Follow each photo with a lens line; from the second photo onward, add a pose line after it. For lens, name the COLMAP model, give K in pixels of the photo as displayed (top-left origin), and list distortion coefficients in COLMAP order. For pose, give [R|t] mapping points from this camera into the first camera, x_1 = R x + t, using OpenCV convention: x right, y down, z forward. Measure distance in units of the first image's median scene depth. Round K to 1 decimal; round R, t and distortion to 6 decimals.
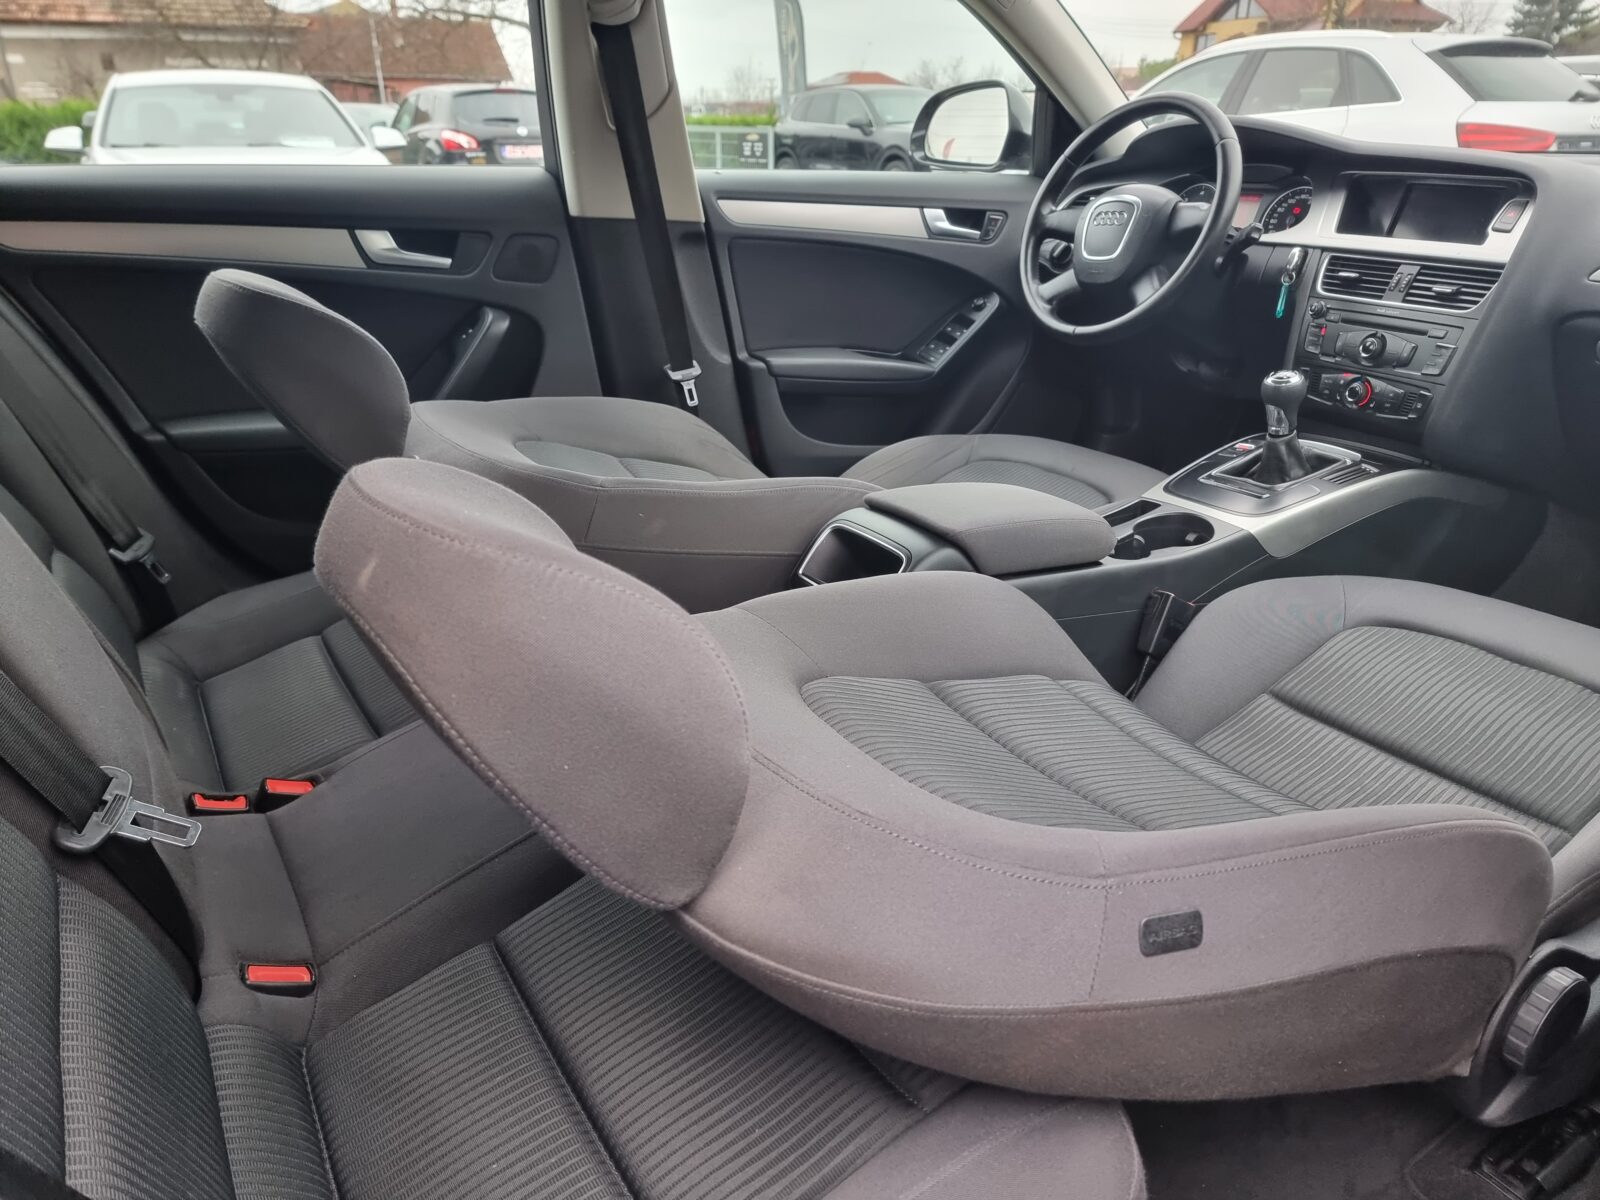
lens RADIAL K [[1130.1, 0, 759.7], [0, 1130.1, 603.3], [0, 0, 1]] dist [0.006730, -0.003659]
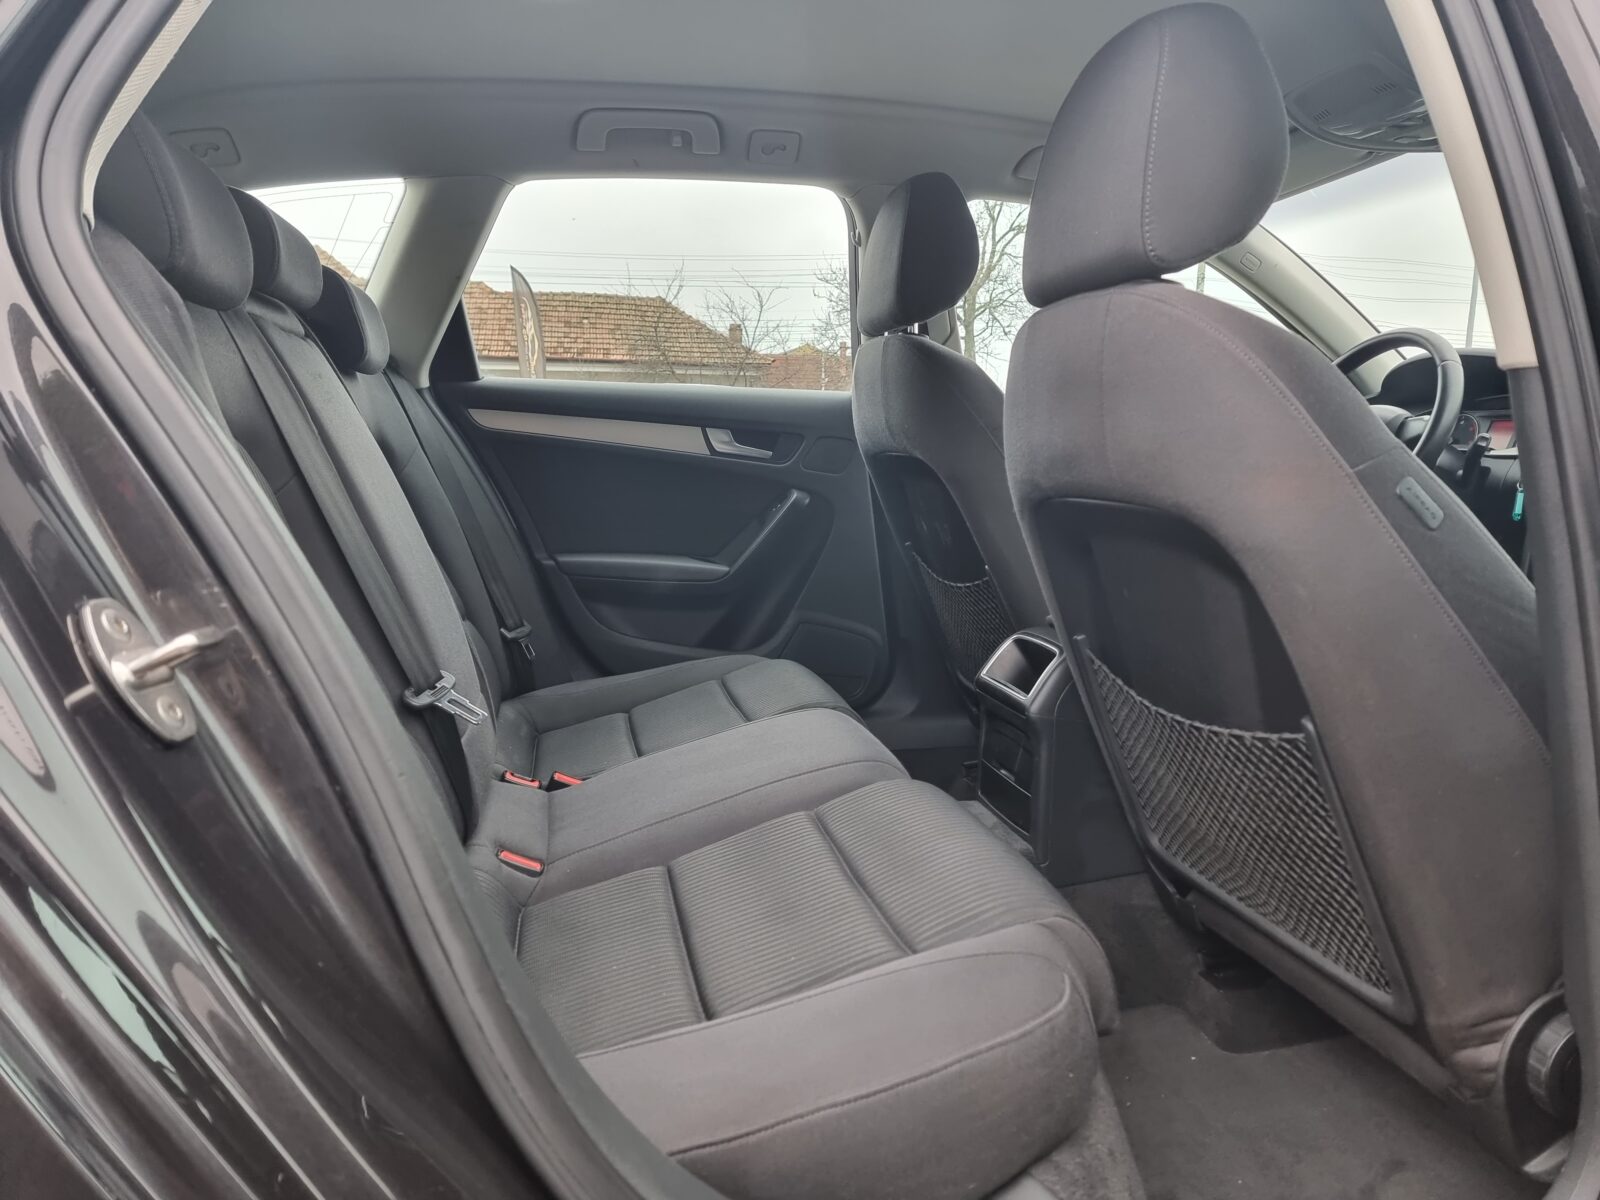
lens RADIAL K [[1111.1, 0, 786.6], [0, 1111.1, 596.6], [0, 0, 1]] dist [0.085141, -0.076357]
pose [[0.943705, 0.058905, -0.325500, 0.196434], [-0.143875, 0.959157, -0.243551, 0.192320], [0.297859, 0.276672, 0.913637, -0.157146]]
